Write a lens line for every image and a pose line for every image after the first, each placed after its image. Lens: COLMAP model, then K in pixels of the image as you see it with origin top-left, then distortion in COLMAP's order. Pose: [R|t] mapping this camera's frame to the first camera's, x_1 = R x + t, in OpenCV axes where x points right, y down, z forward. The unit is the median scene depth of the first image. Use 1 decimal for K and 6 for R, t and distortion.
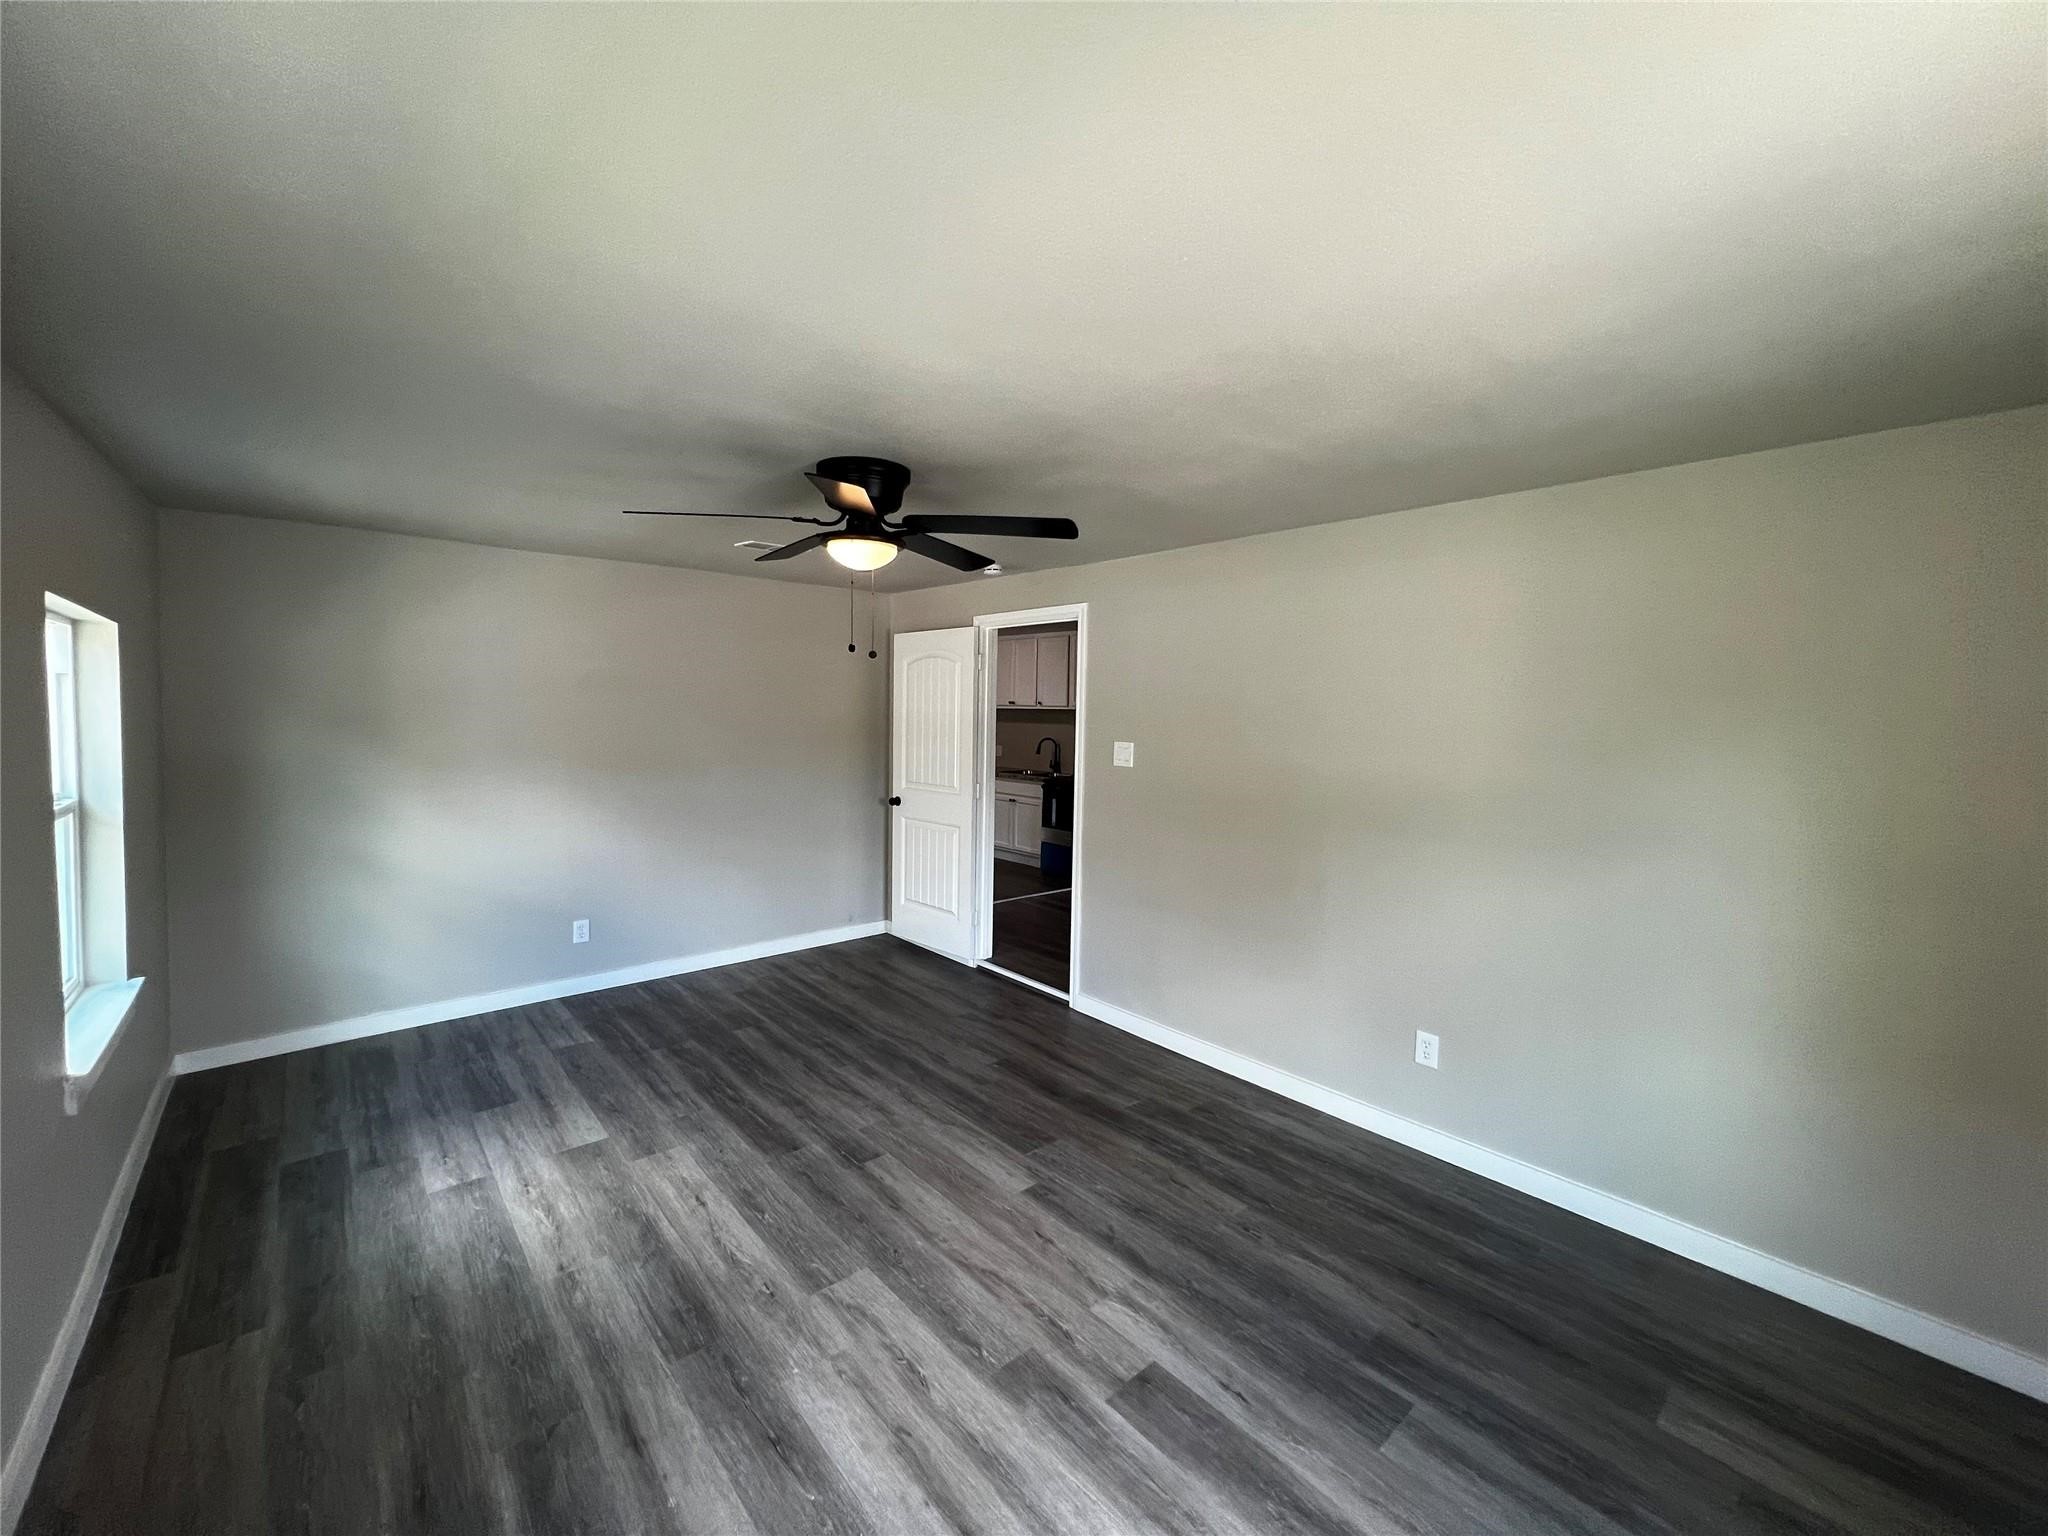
lens RADIAL K [[828.9, 0, 1024.0], [0, 828.9, 768.0], [0, 0, 1]] dist [-0.002229, -0.000185]
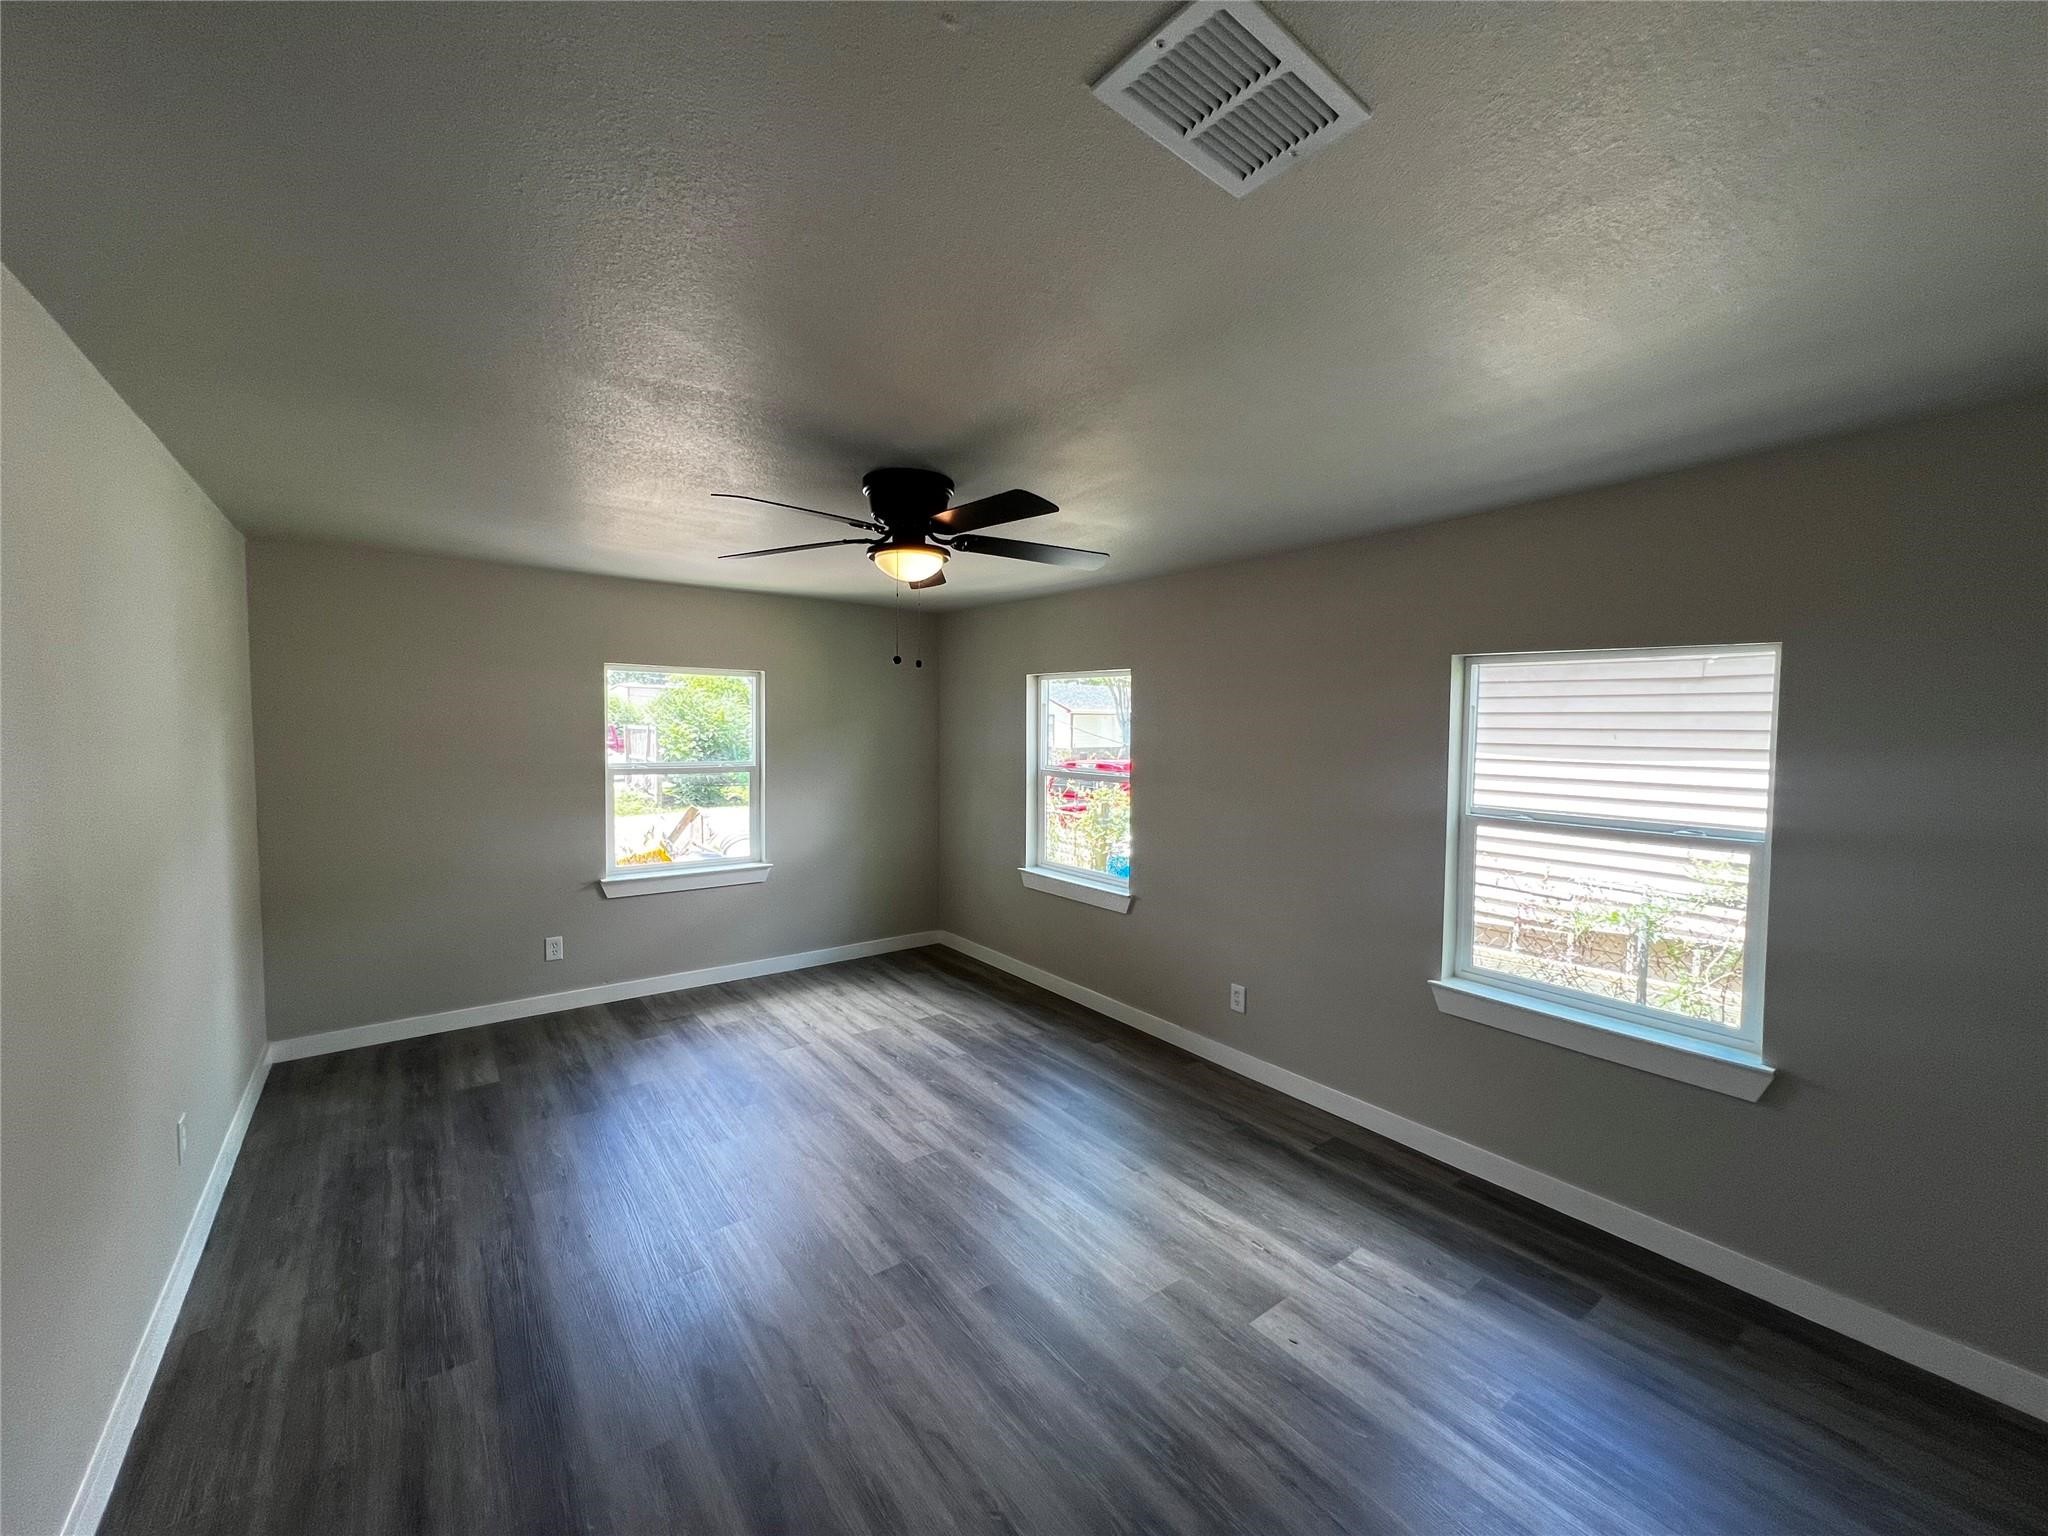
lens RADIAL K [[828.9, 0, 1024.0], [0, 828.9, 768.0], [0, 0, 1]] dist [-0.002229, -0.000185]
pose [[-0.997056, -0.032400, 0.069489, -0.411036], [-0.023567, 0.991957, 0.124363, -0.141608], [-0.072959, 0.122360, -0.989801, 2.011483]]
